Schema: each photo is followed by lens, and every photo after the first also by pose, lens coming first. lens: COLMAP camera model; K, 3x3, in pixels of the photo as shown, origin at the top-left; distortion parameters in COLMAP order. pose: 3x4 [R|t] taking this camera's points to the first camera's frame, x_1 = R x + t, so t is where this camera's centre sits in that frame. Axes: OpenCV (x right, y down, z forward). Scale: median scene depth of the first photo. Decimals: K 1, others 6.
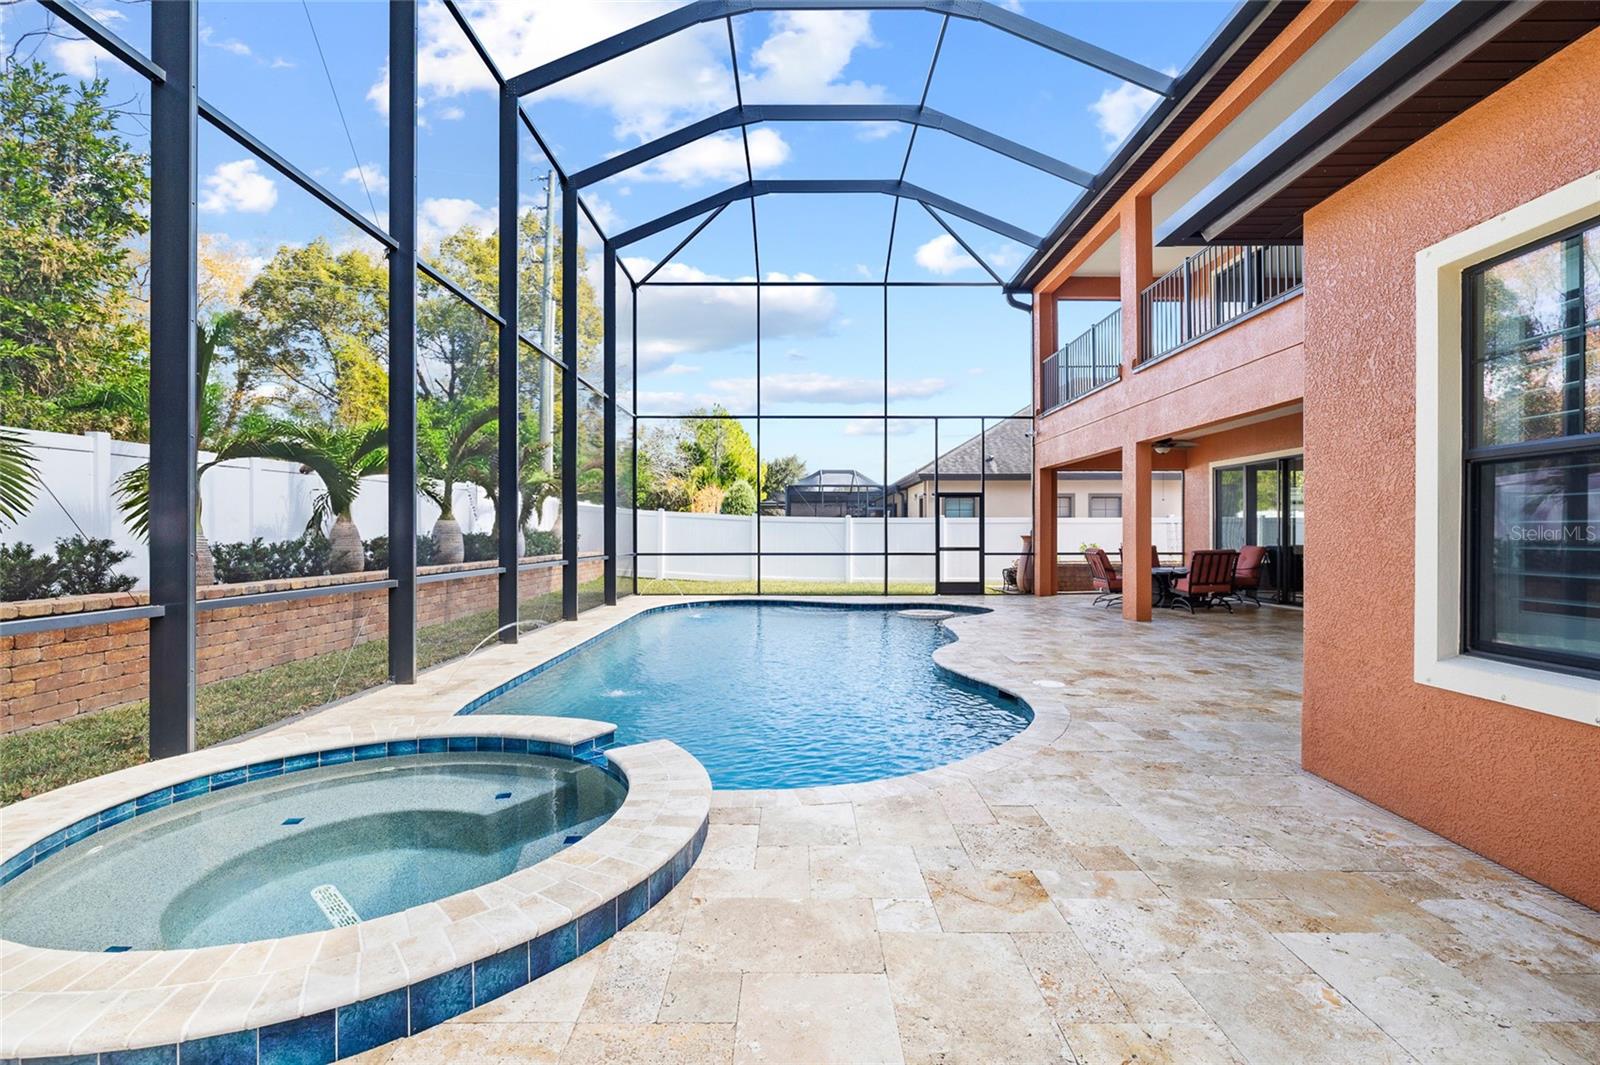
lens RADIAL K [[721.0, 0, 800.0], [0, 721.0, 532.5], [0, 0, 1]] dist [-0.005908, -0.000249]
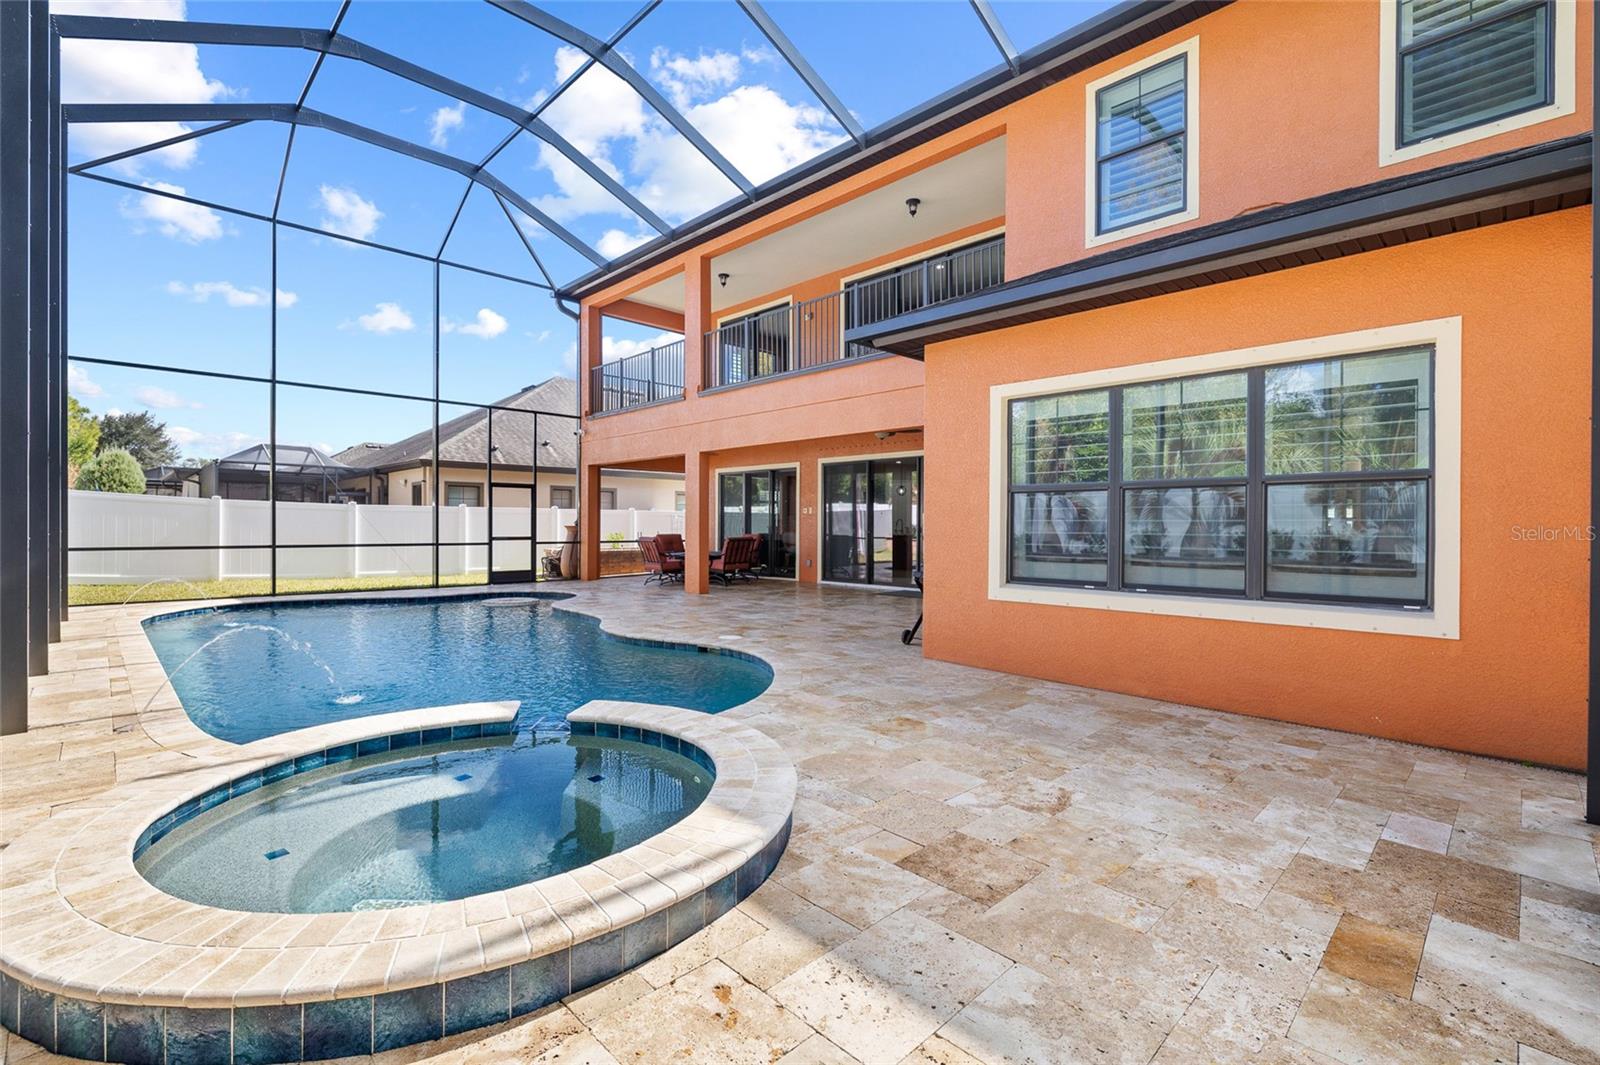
lens RADIAL K [[721.0, 0, 800.0], [0, 721.0, 532.5], [0, 0, 1]] dist [-0.005908, -0.000249]
pose [[0.713383, -0.003237, 0.700767, -0.222589], [-0.006525, 0.999915, 0.011262, 0.000199], [-0.700744, -0.012606, 0.713302, -0.017241]]
